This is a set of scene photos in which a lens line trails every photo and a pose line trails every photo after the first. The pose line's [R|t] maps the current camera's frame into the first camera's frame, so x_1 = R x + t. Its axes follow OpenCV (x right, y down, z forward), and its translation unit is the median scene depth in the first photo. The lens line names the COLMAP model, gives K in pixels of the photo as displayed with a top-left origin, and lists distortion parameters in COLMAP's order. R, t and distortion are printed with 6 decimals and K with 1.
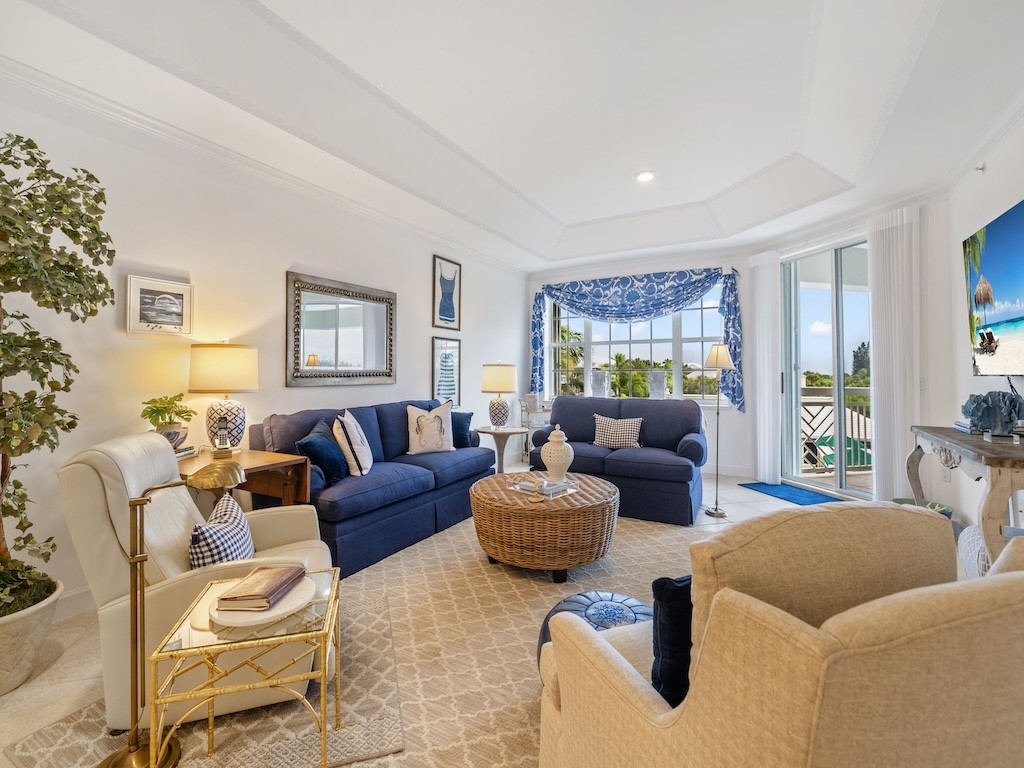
lens RADIAL K [[458.6, 0, 512.1], [0, 458.6, 378.0], [0, 0, 1]] dist [0.000422, -0.000307]
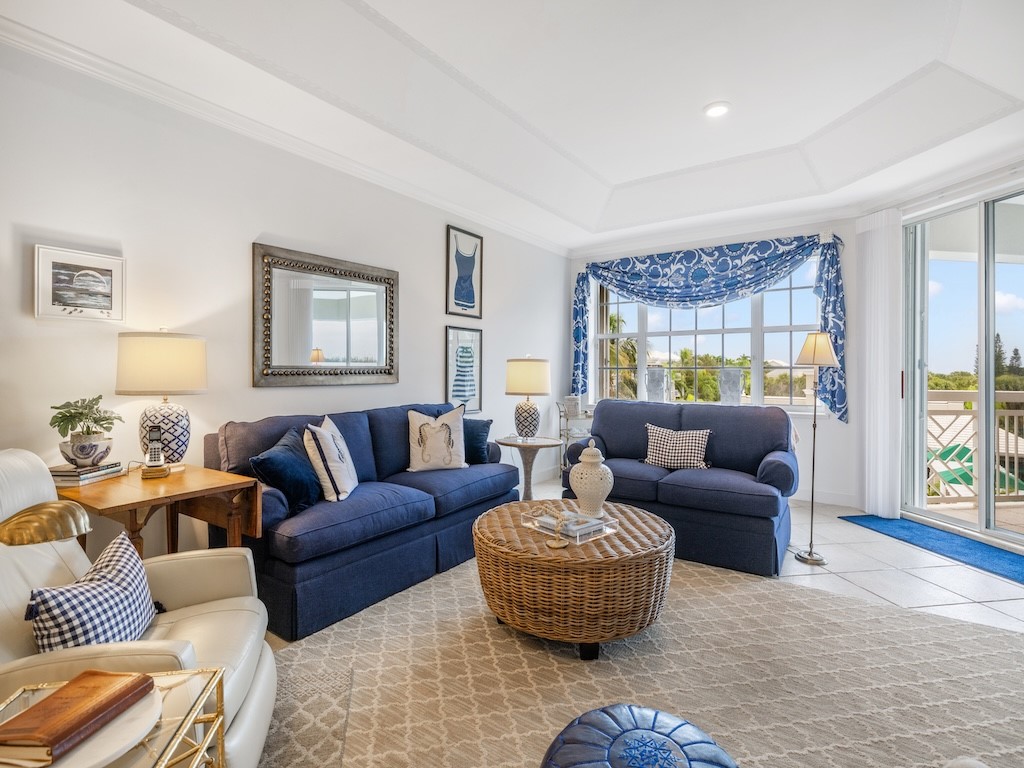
lens RADIAL K [[517.3, 0, 510.0], [0, 517.3, 383.7], [0, 0, 1]] dist [-0.000621, 0.003117]
pose [[0.995330, 0.005332, -0.096383, 0.042643], [-0.003987, 0.999892, 0.014148, -0.001132], [0.096448, -0.013698, 0.995244, 0.135475]]
